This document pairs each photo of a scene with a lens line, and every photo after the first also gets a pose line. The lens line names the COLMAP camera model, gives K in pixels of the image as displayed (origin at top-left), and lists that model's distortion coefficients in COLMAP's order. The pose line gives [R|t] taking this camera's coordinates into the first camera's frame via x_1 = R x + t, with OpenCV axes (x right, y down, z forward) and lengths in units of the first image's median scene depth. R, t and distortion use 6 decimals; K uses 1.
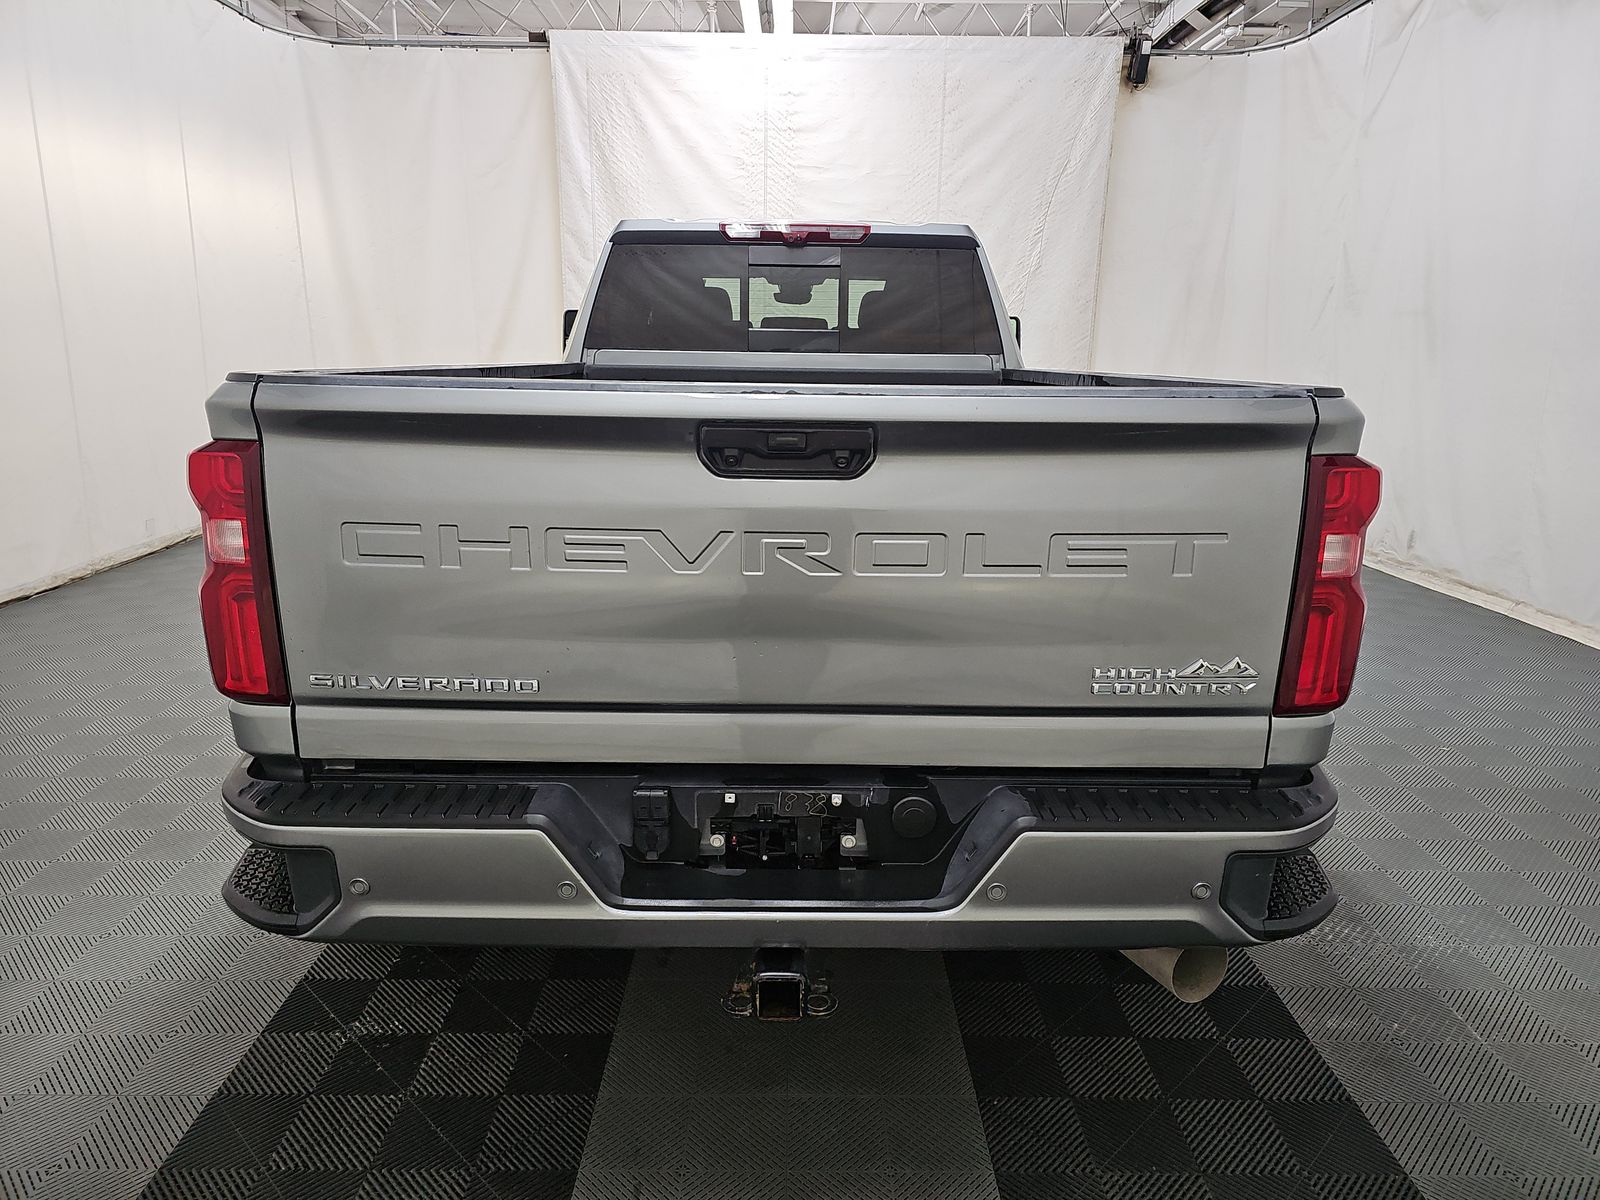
lens RADIAL K [[1075.2, 0, 793.7], [0, 1075.2, 603.3], [0, 0, 1]] dist [0.047766, -0.024788]
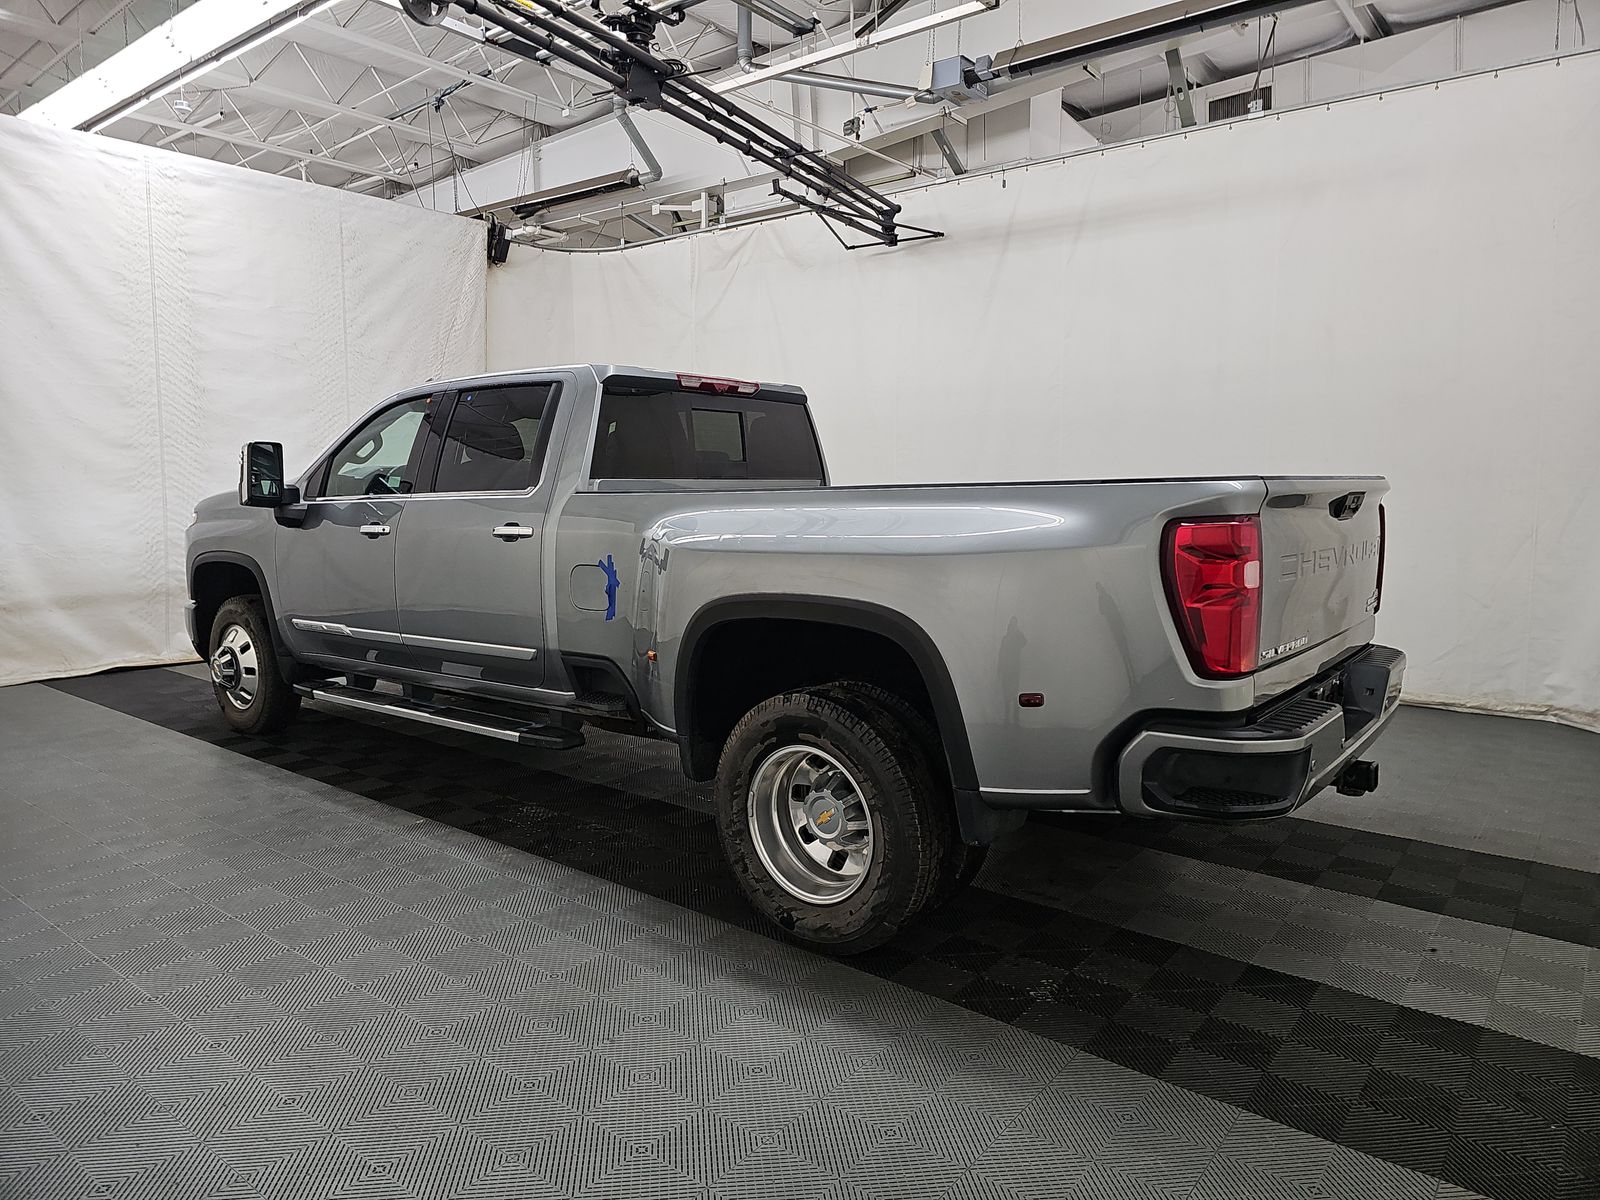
lens RADIAL K [[1075.2, 0, 802.2], [0, 1075.2, 598.4], [0, 0, 1]] dist [0.047766, -0.024788]
pose [[0.626702, -0.098911, 0.772956, -0.418600], [0.198445, 0.979467, -0.035559, -0.016918], [-0.753567, 0.175675, 0.633462, 0.081389]]
